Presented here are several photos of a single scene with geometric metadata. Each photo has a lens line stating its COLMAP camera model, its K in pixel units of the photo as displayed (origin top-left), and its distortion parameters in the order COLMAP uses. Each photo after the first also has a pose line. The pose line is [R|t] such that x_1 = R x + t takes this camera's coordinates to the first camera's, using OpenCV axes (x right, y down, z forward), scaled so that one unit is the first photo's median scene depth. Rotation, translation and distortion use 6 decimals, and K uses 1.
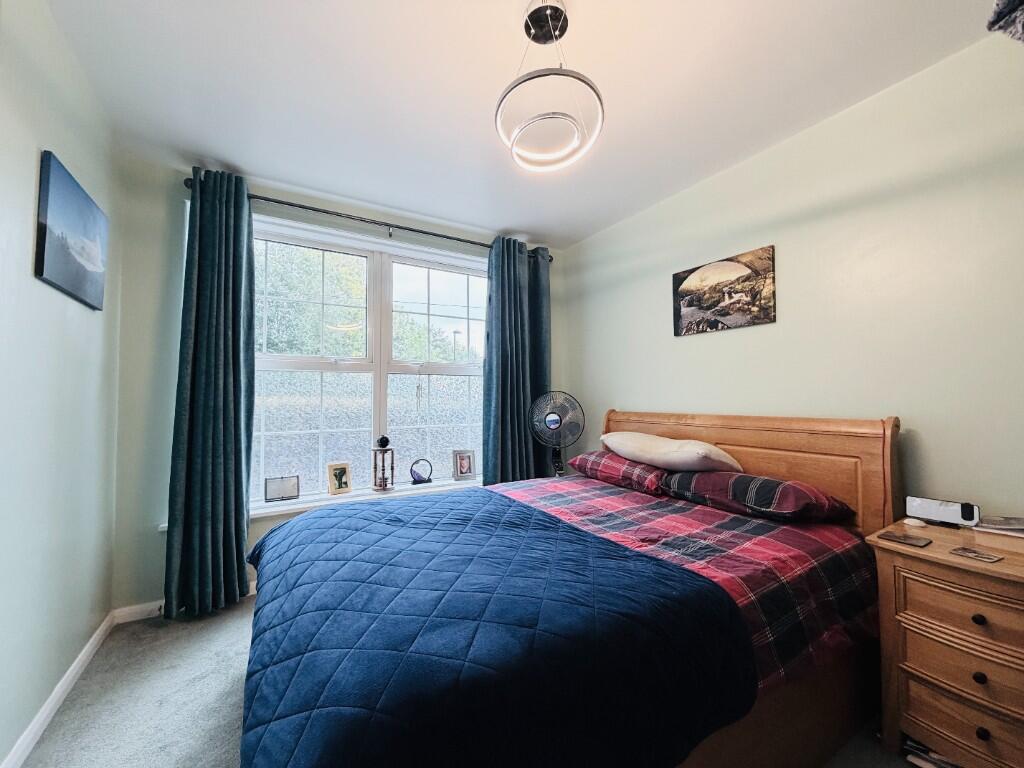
lens RADIAL K [[408.4, 0, 508.6], [0, 408.4, 386.5], [0, 0, 1]] dist [-0.001368, 0.000115]
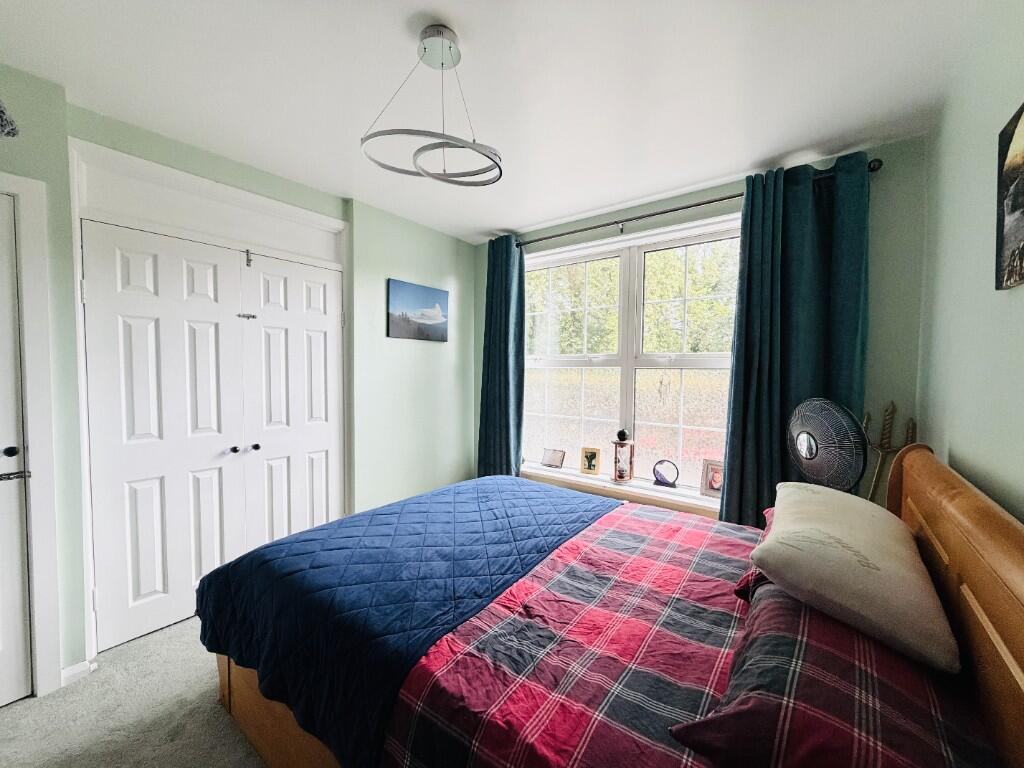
lens RADIAL K [[408.4, 0, 511.2], [0, 408.4, 384.5], [0, 0, 1]] dist [-0.001368, 0.000115]
pose [[0.373077, 0.043630, -0.926774, 0.561033], [0.016853, 0.998410, 0.053787, -0.055203], [0.927647, -0.035686, 0.371749, 0.372522]]
